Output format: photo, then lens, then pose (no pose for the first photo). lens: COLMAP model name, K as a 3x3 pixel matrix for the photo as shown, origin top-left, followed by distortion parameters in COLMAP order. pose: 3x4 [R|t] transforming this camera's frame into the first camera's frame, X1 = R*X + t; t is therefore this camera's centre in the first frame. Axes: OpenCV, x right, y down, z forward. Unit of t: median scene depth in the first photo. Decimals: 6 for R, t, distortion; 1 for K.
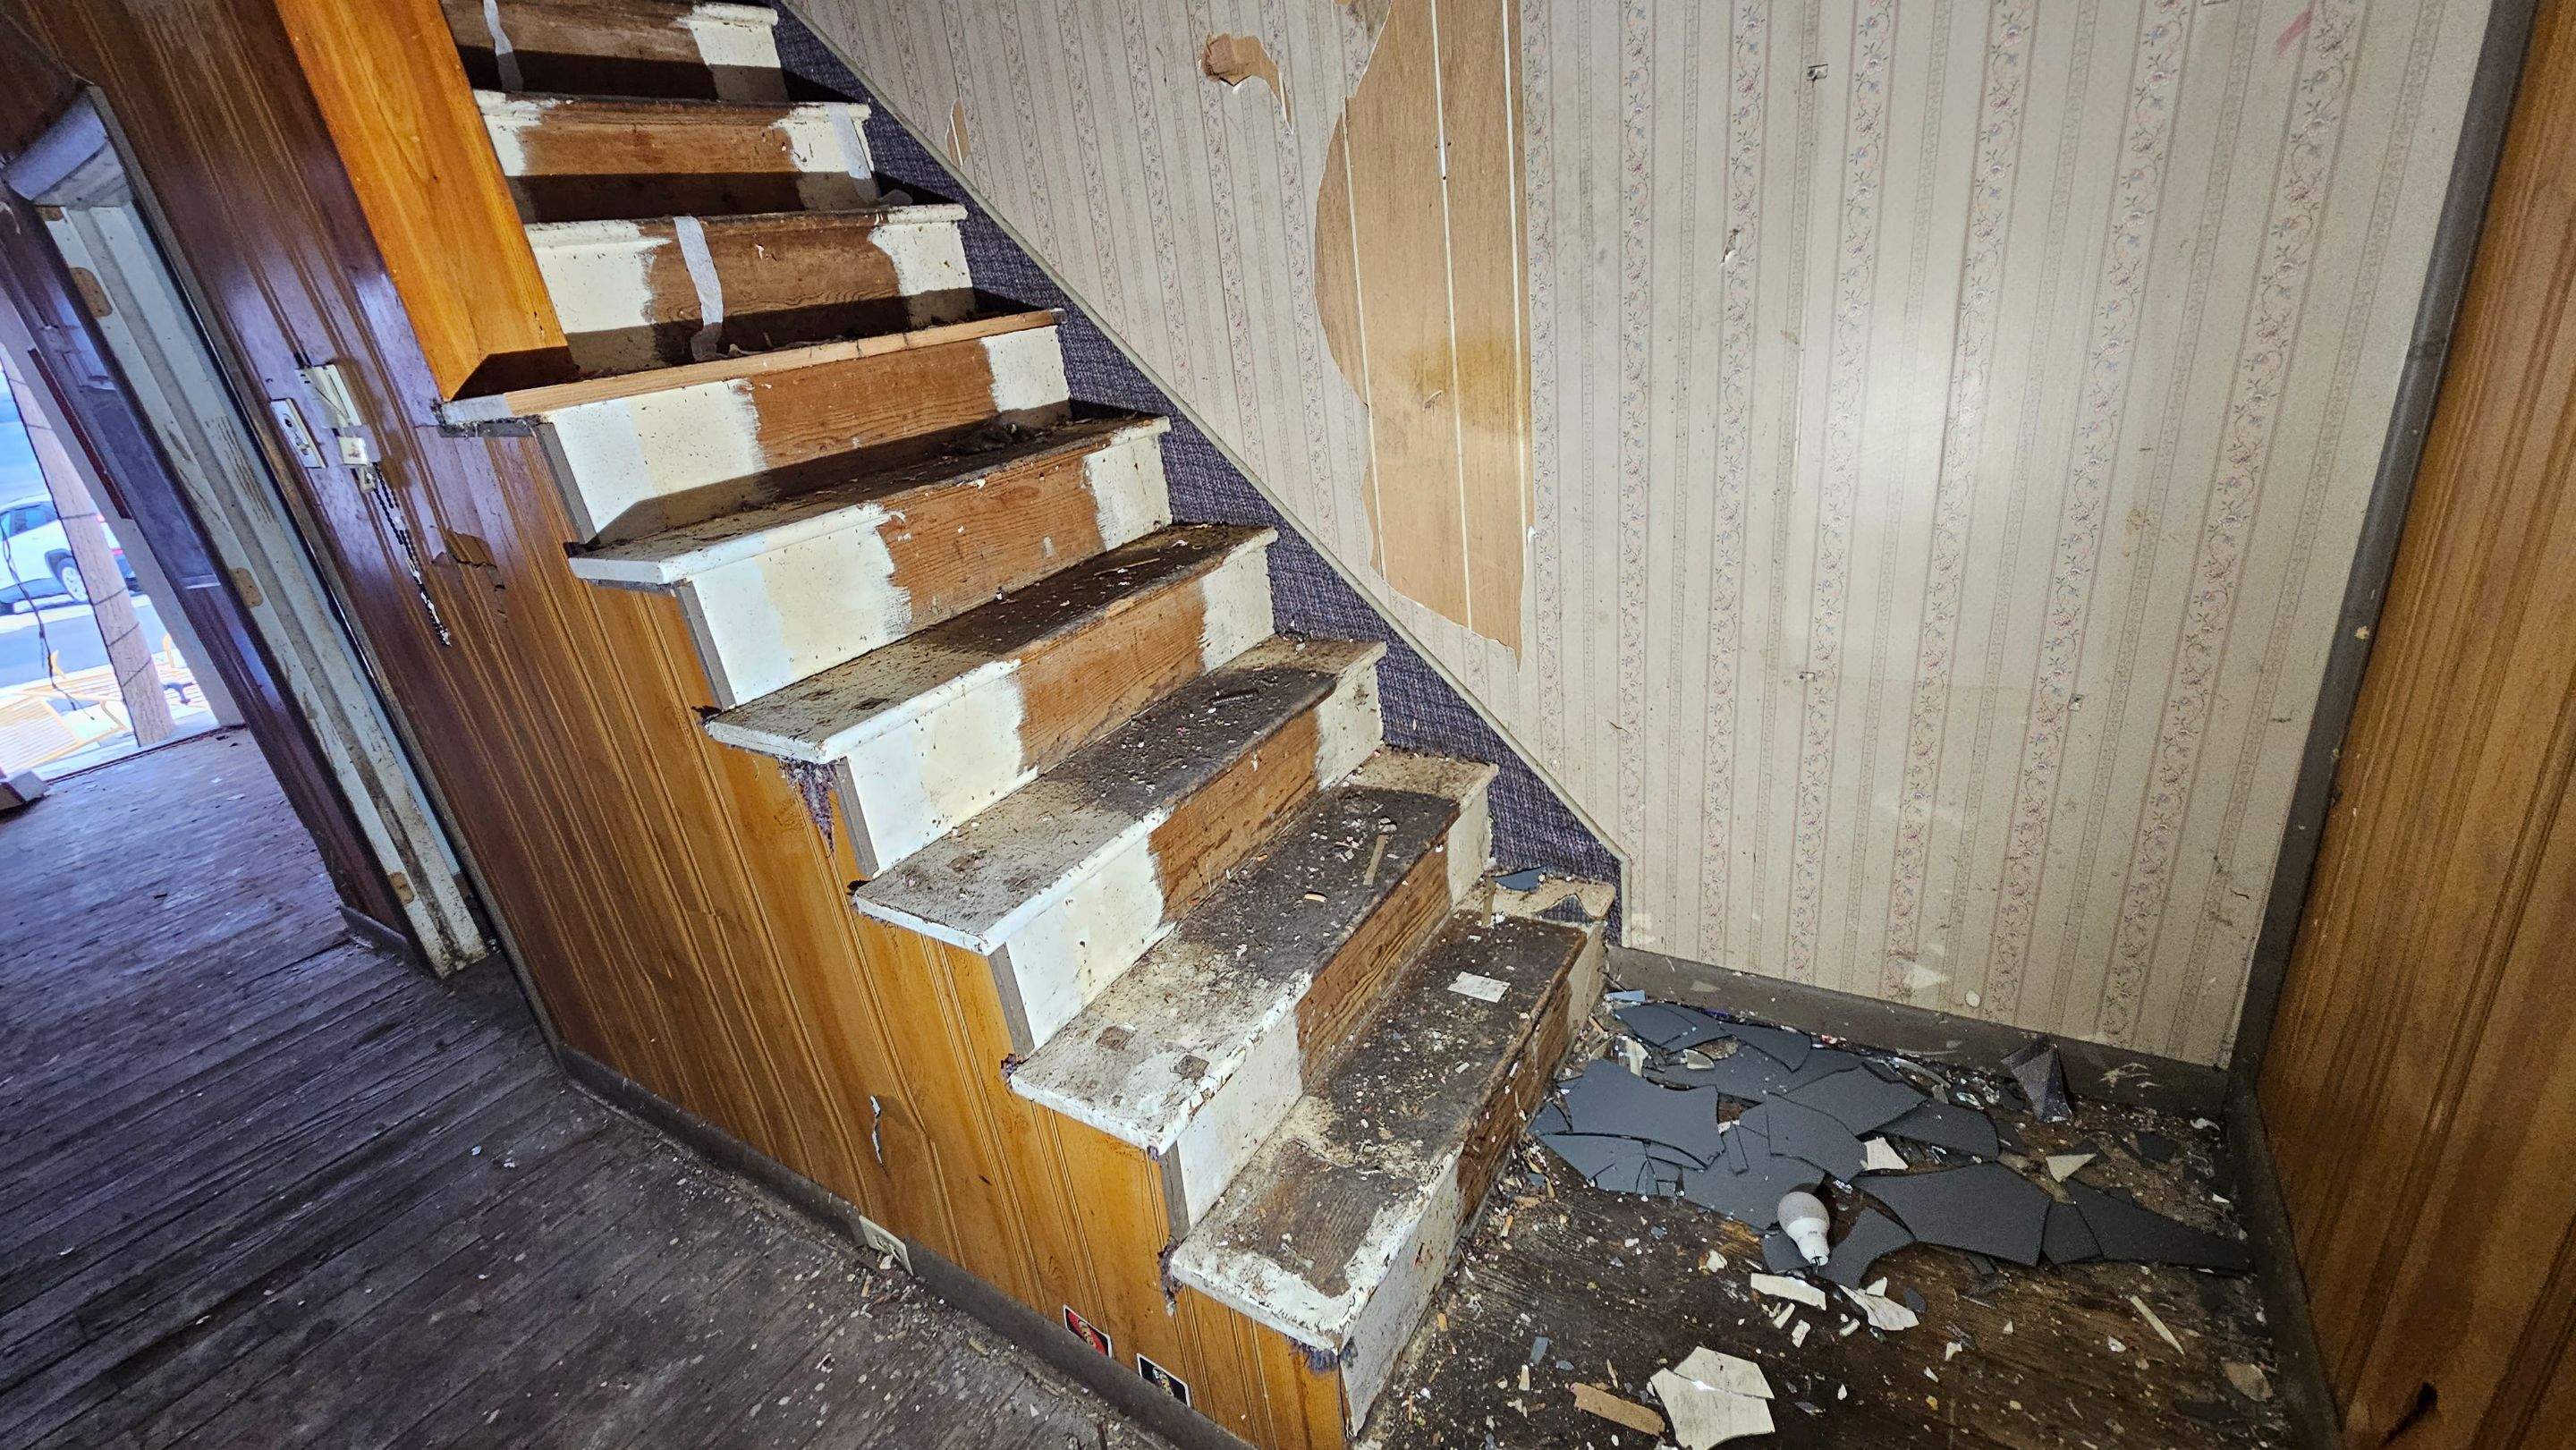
lens RADIAL K [[1058.6, 0, 1291.7], [0, 1058.6, 721.5], [0, 0, 1]] dist [-0.010926, 0.003103]
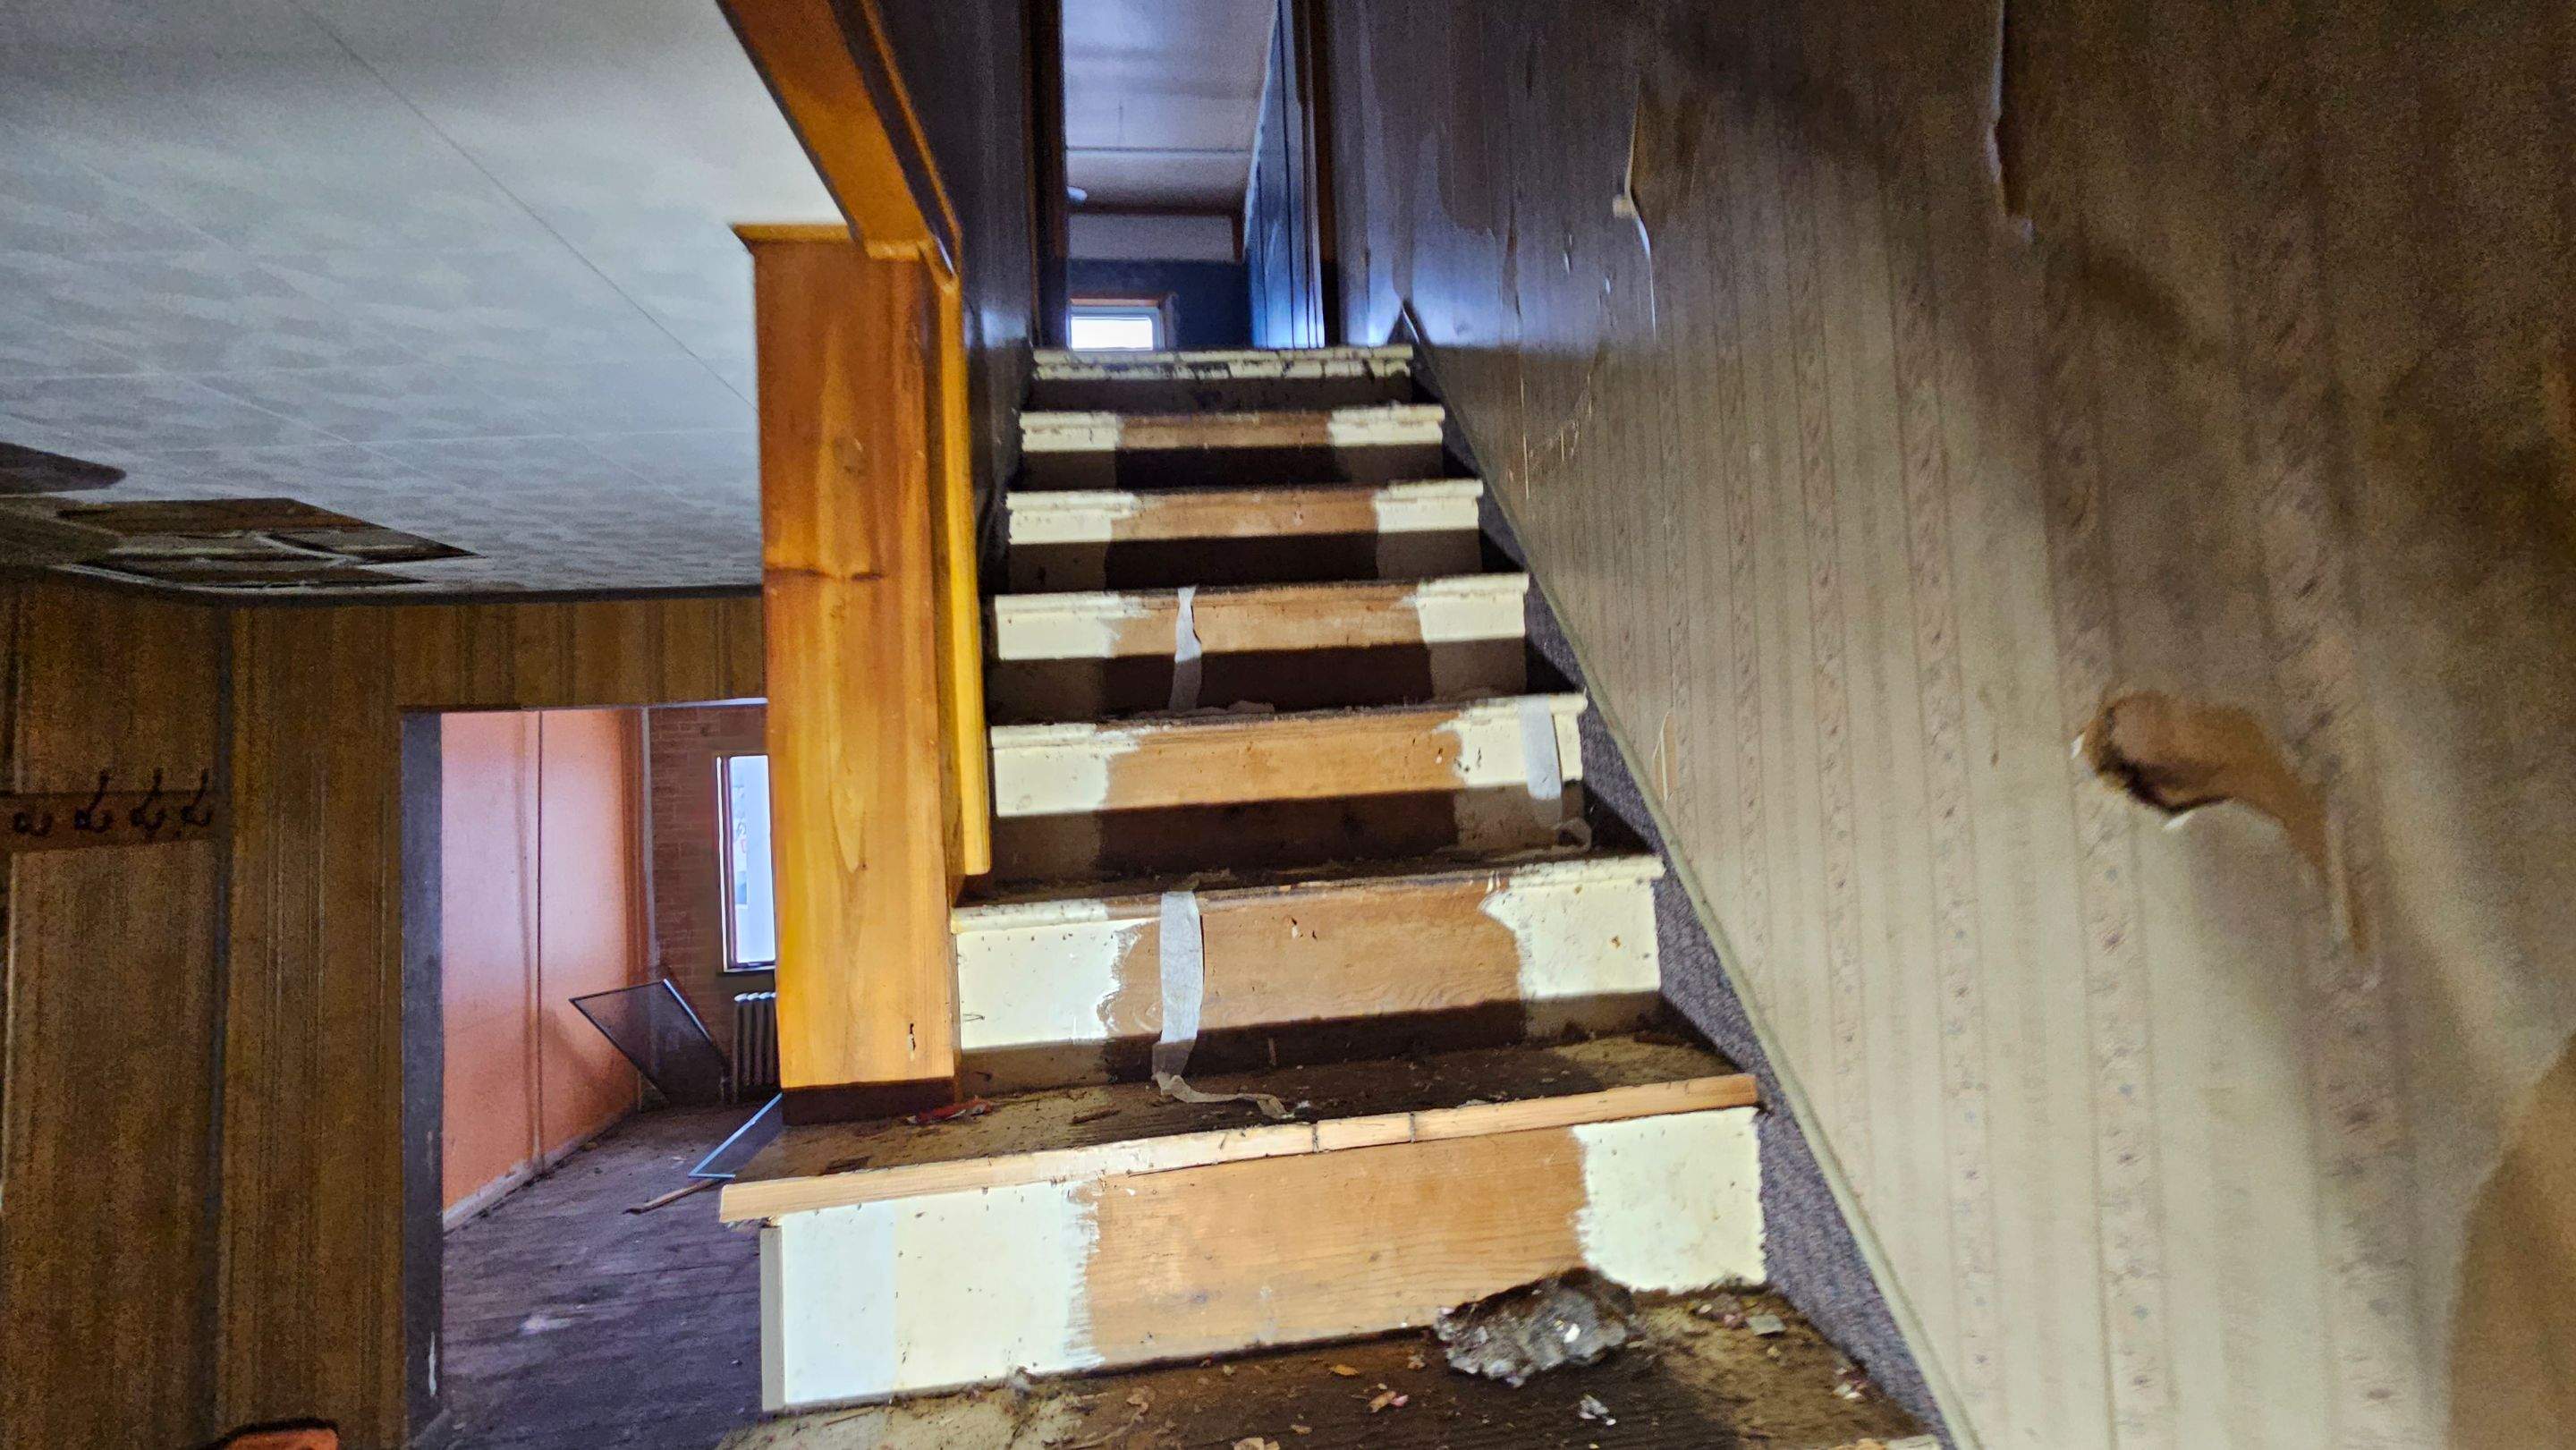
lens RADIAL K [[1089.7, 0, 1288.0], [0, 1089.7, 725.0], [0, 0, 1]] dist [-0.000718, 0.003314]
pose [[0.641263, 0.060323, -0.764946, 0.033806], [-0.328691, 0.922406, -0.202805, -0.411194], [0.693357, 0.381482, 0.611332, 0.493211]]
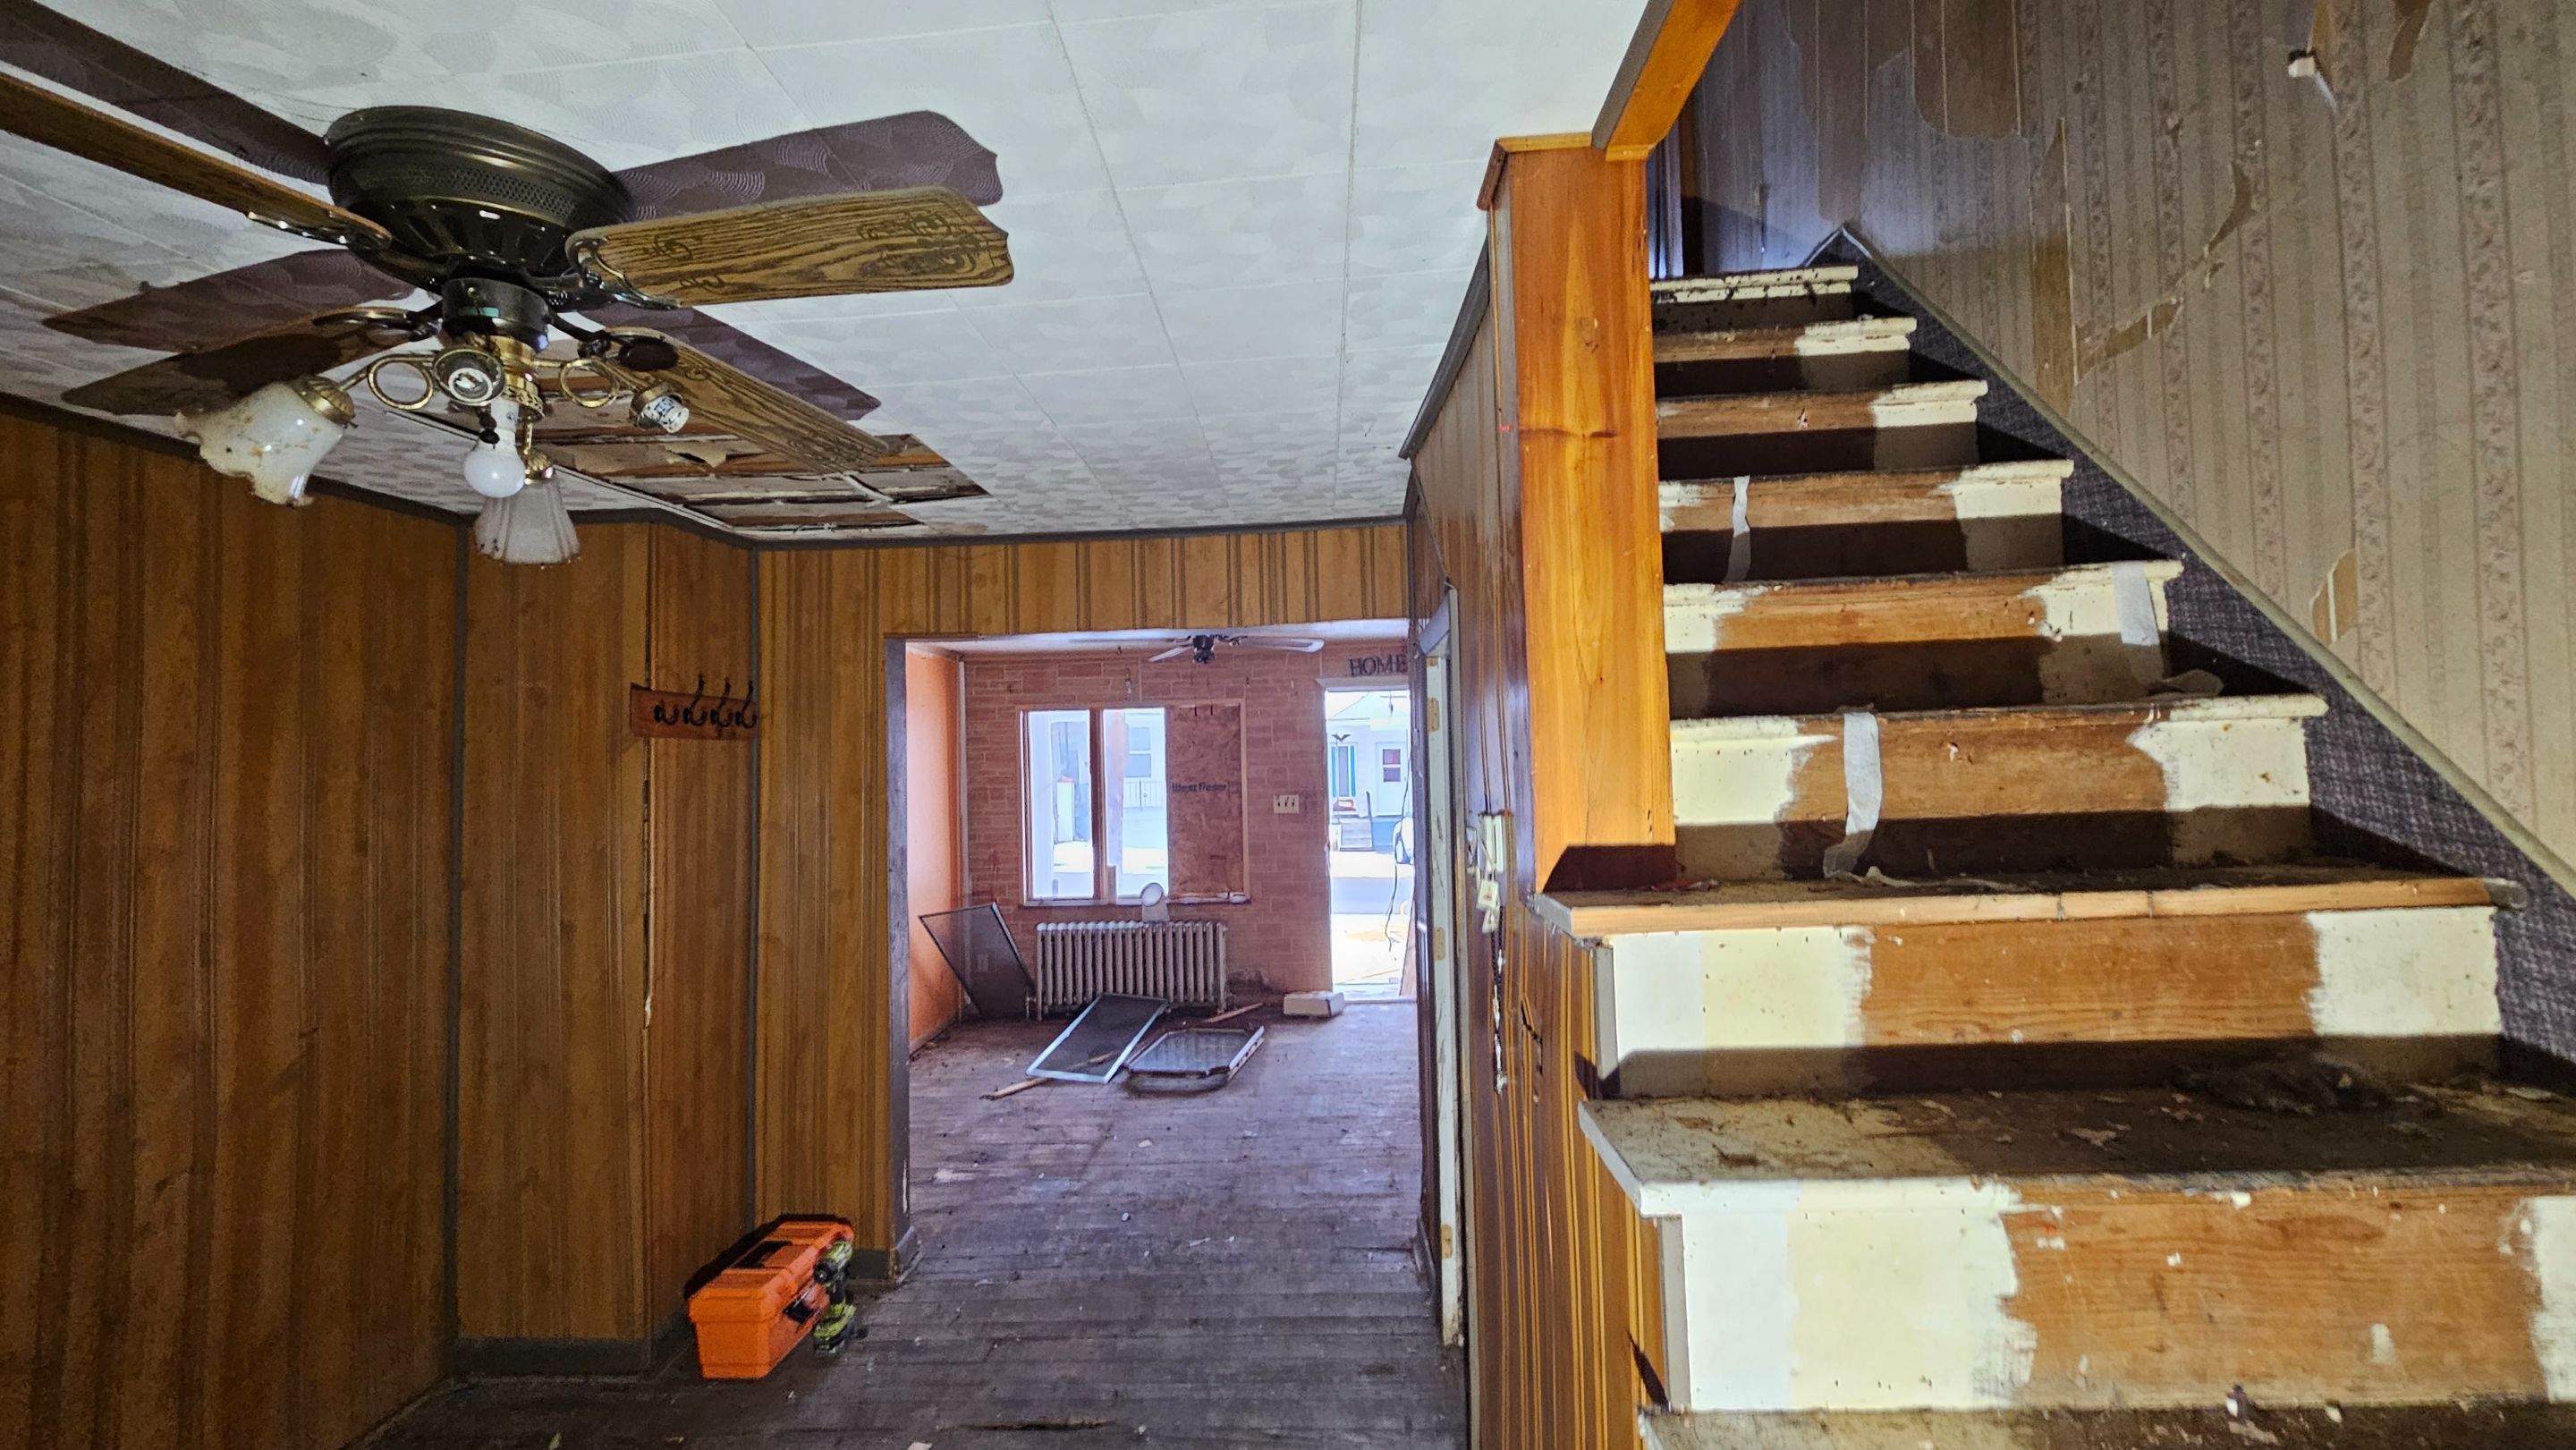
lens RADIAL K [[1068.6, 0, 1278.1], [0, 1068.6, 735.8], [0, 0, 1]] dist [0.008229, -0.003874]
pose [[0.505130, 0.086236, -0.858724, -0.078952], [-0.368474, 0.921300, -0.124228, -0.173294], [0.780429, 0.379169, 0.497152, 0.215041]]
